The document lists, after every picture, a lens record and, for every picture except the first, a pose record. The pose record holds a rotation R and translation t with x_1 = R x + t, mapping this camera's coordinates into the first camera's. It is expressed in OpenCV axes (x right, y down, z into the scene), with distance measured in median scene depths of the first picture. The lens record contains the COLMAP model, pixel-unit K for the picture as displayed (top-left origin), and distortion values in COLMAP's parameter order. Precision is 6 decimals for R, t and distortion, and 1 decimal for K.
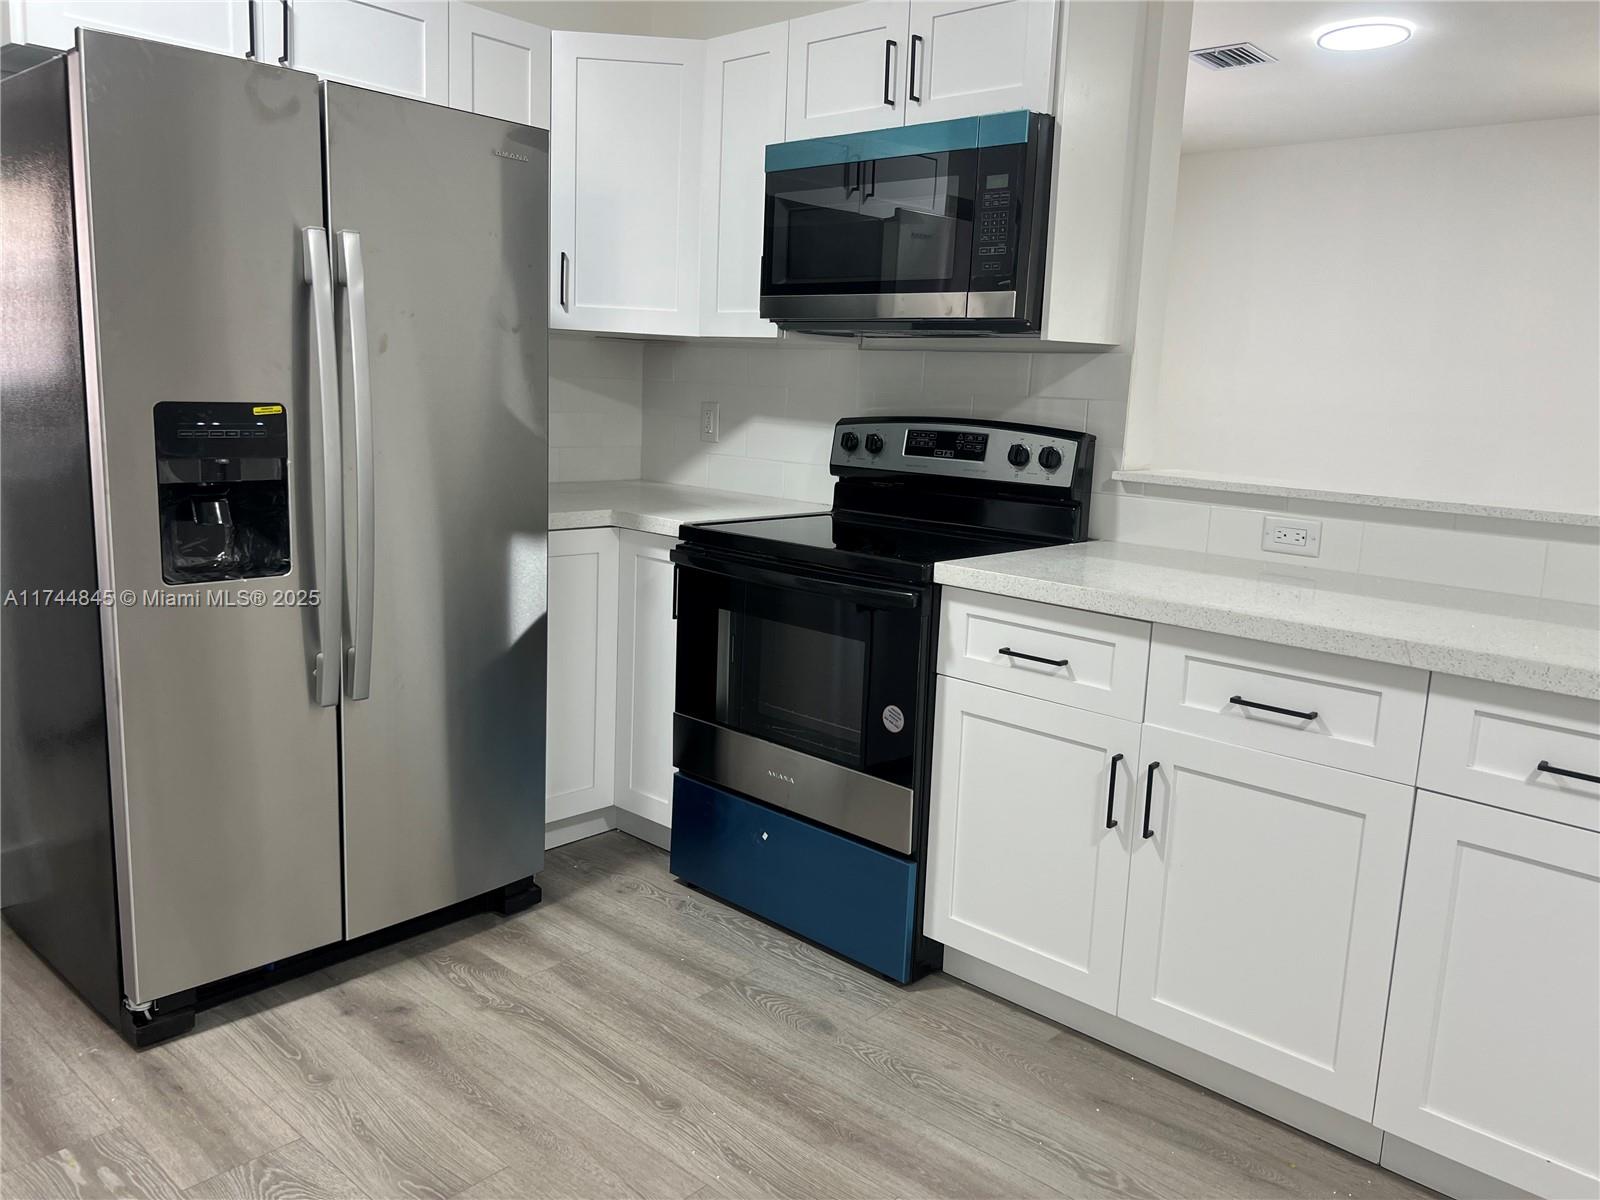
lens RADIAL K [[1207.9, 0, 836.5], [0, 1207.9, 598.2], [0, 0, 1]] dist [0.033530, -0.002411]
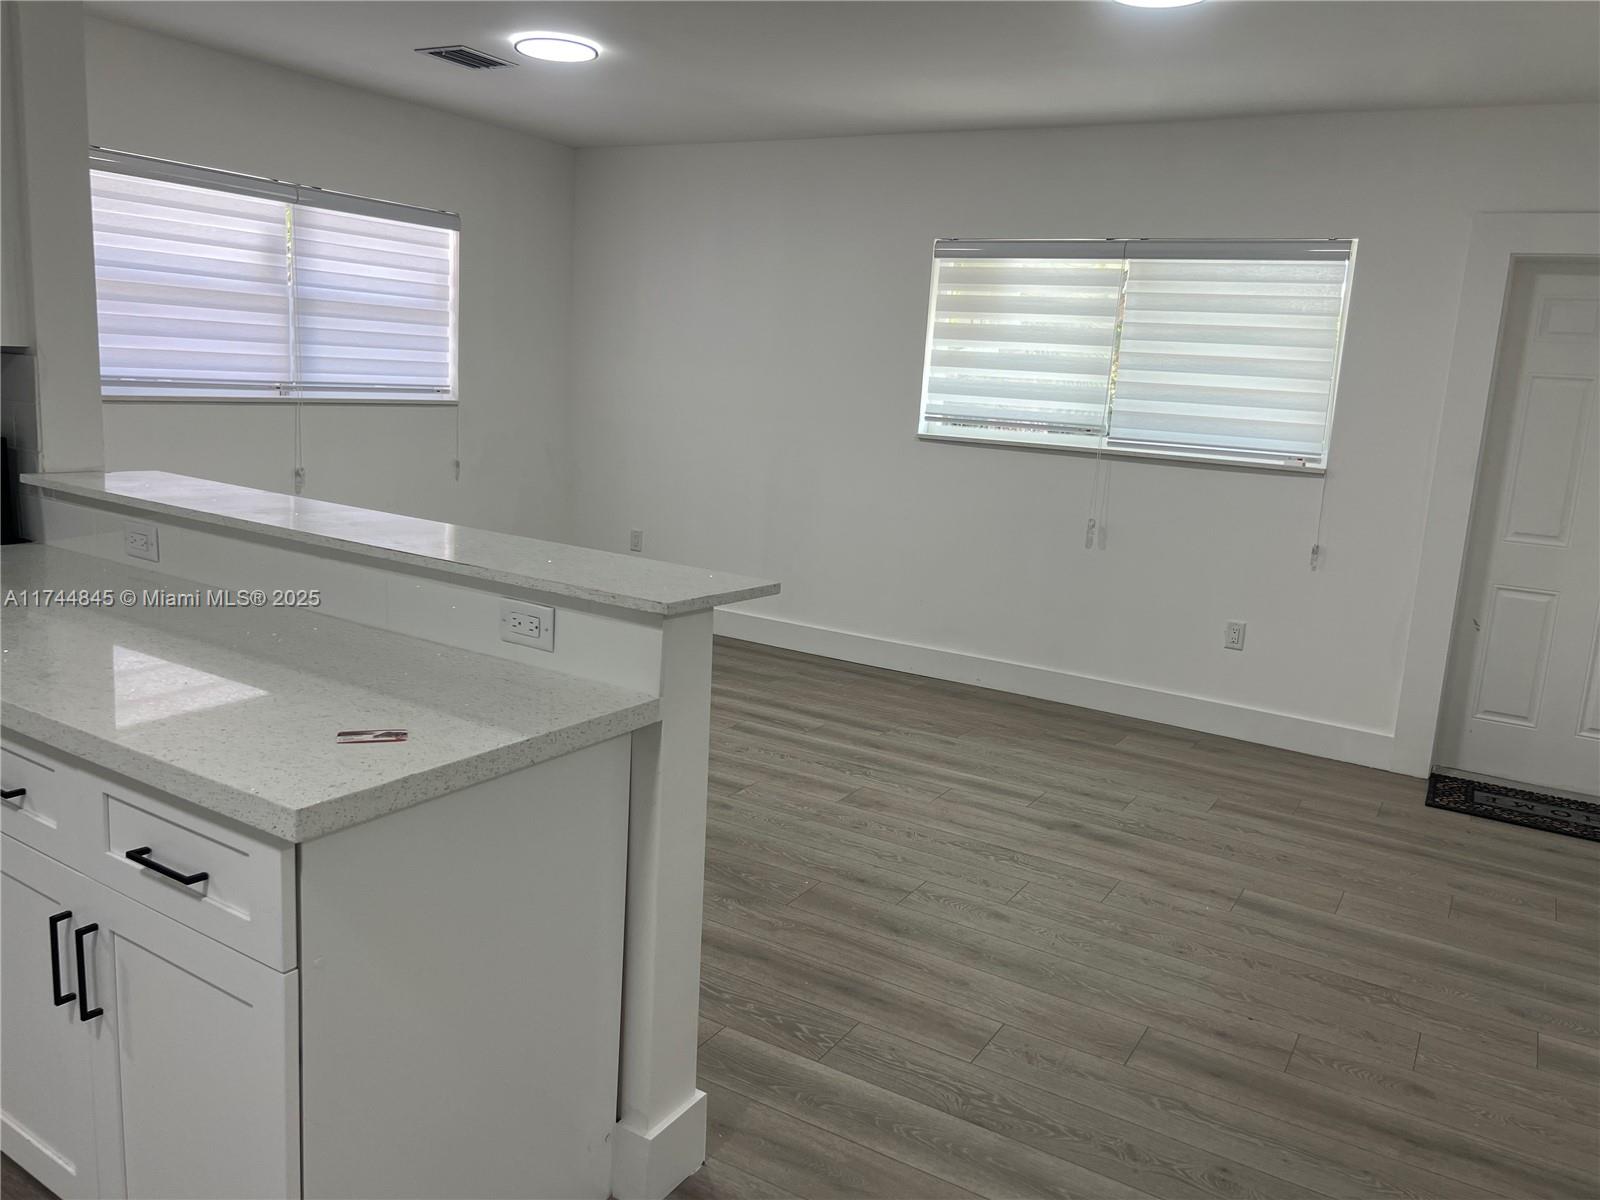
lens RADIAL K [[1198.7, 0, 811.1], [0, 1198.7, 594.8], [0, 0, 1]] dist [0.050114, -0.078049]
pose [[0.981493, -0.011421, 0.191160, 0.731195], [0.006862, 0.999676, 0.024491, -0.028358], [-0.191378, -0.022726, 0.981253, -0.110307]]
